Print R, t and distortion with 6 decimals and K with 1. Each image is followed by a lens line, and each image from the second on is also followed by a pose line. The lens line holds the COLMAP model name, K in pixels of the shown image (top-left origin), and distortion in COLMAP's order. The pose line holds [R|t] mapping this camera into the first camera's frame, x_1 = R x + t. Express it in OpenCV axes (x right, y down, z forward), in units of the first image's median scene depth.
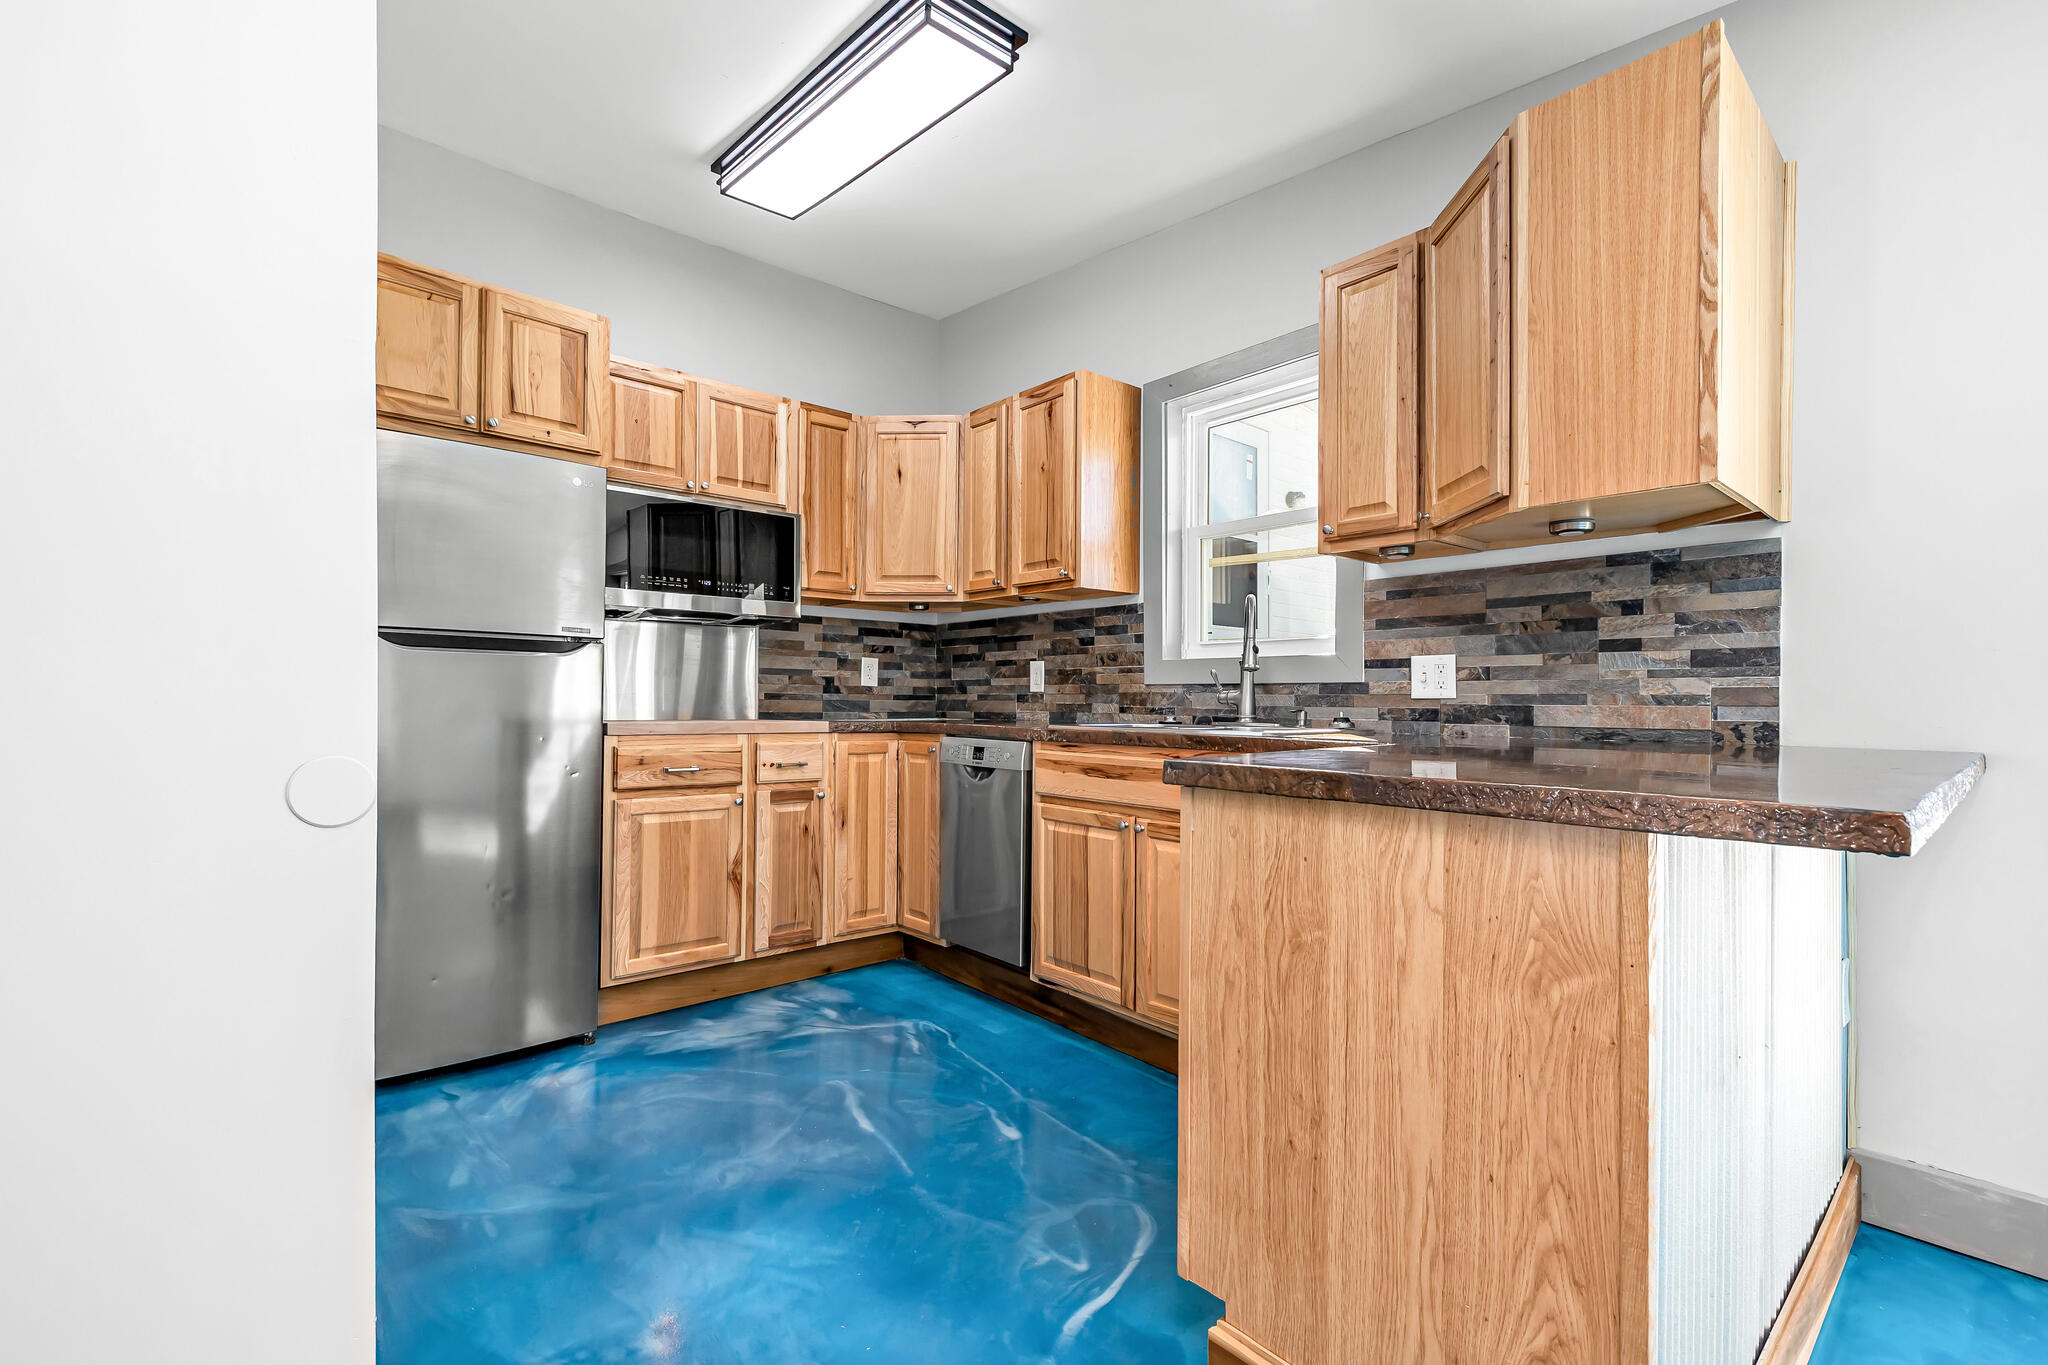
lens RADIAL K [[880.2, 0, 1027.6], [0, 880.2, 697.4], [0, 0, 1]] dist [-0.001706, -0.000193]
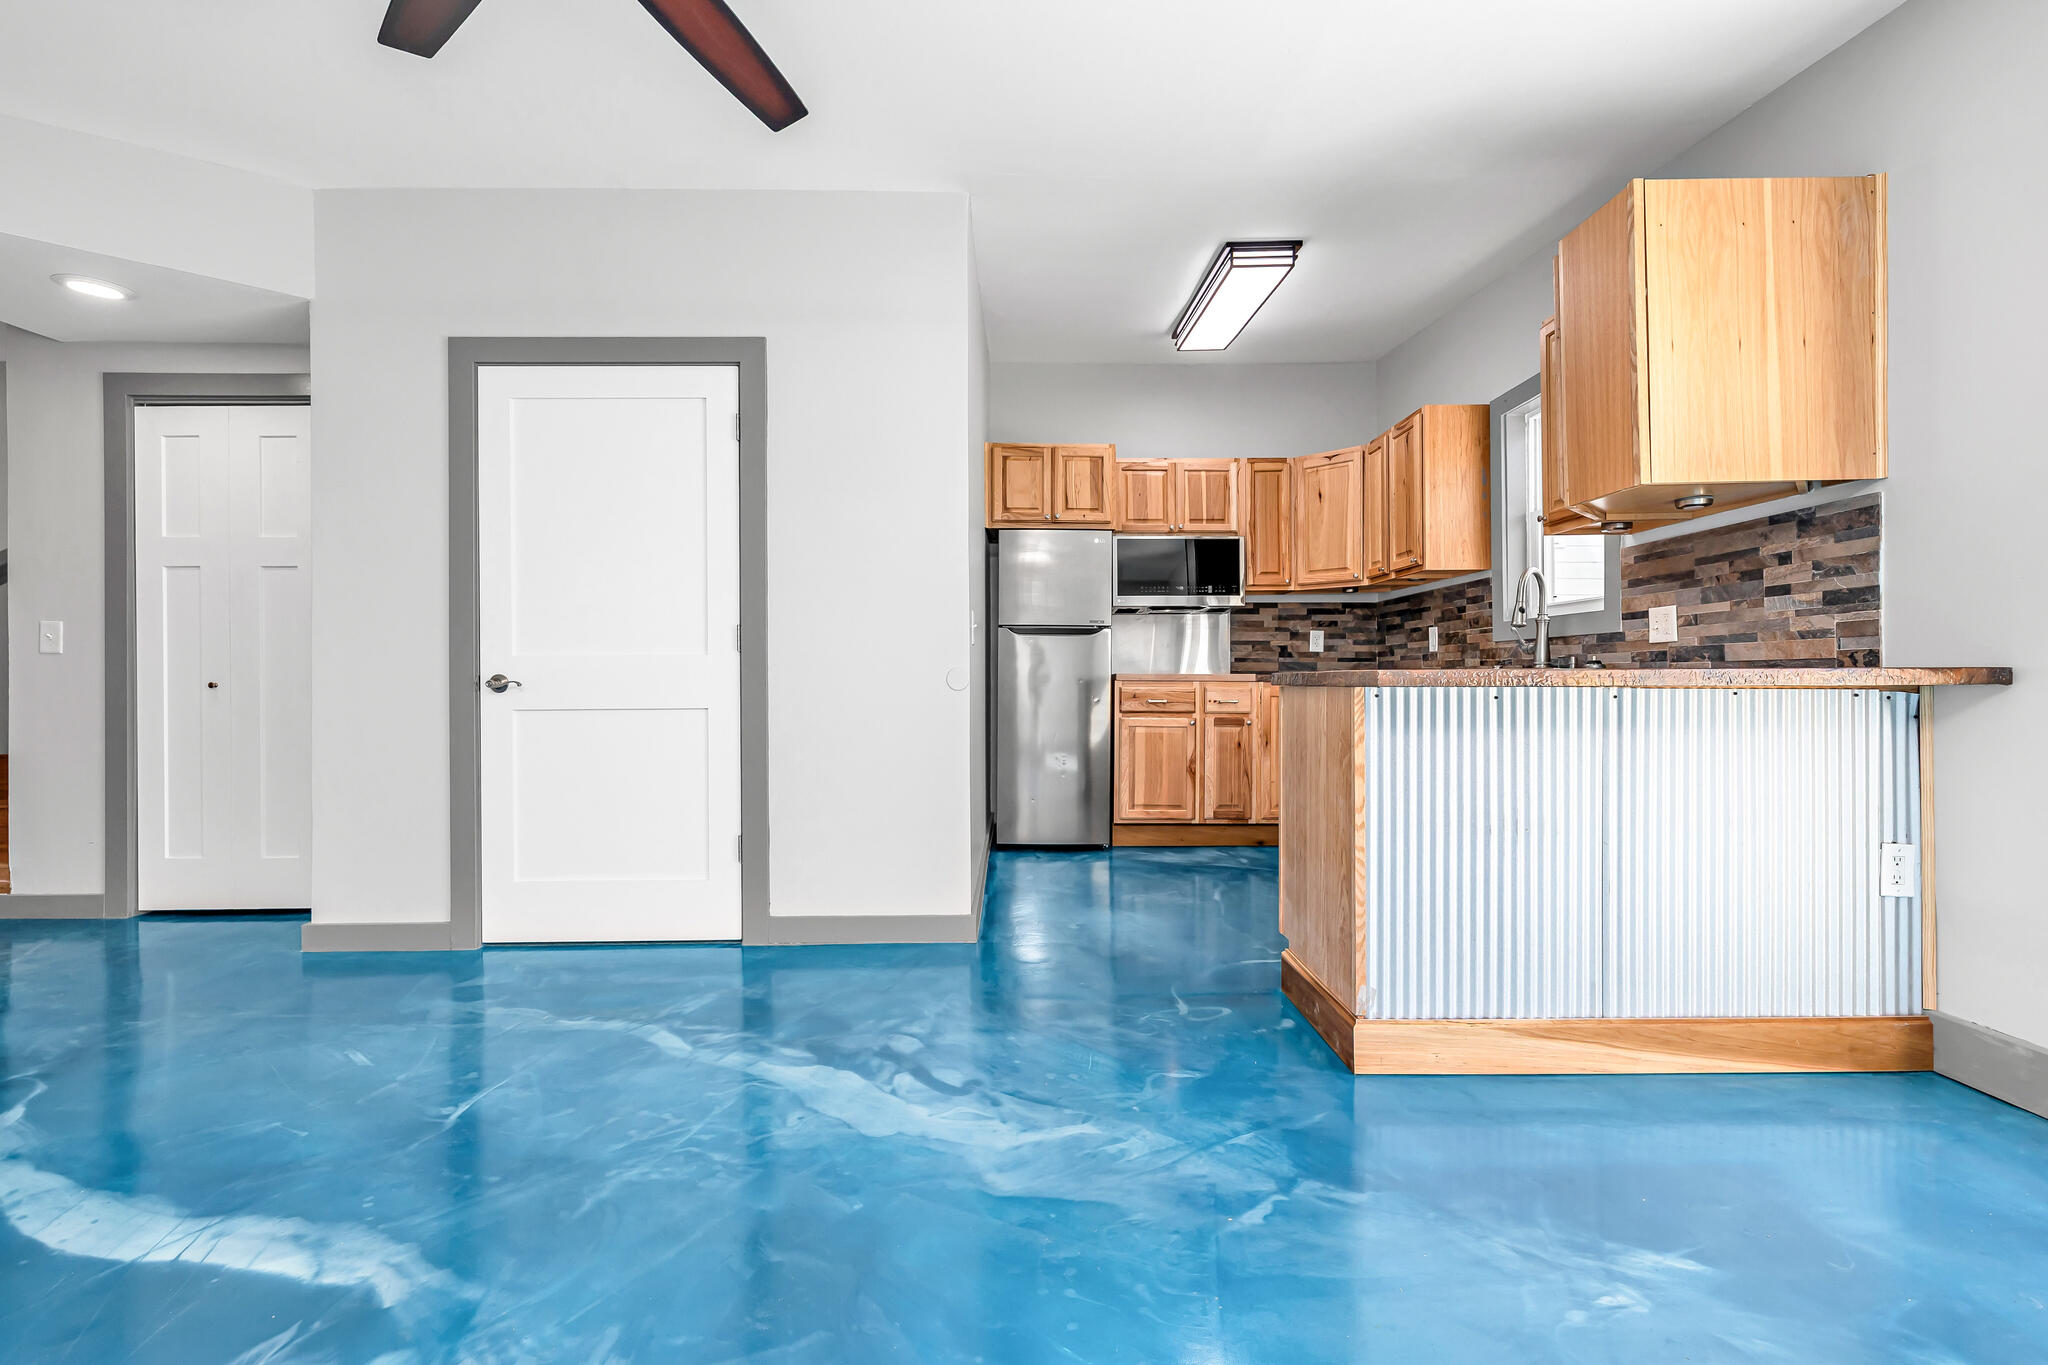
lens RADIAL K [[875.8, 0, 1029.8], [0, 875.8, 678.1], [0, 0, 1]] dist [-0.000671, 0.000275]
pose [[0.759724, -0.009060, -0.650182, 0.463547], [0.007801, 0.999958, -0.004819, 0.039590], [0.650199, -0.001412, 0.759763, -0.389889]]
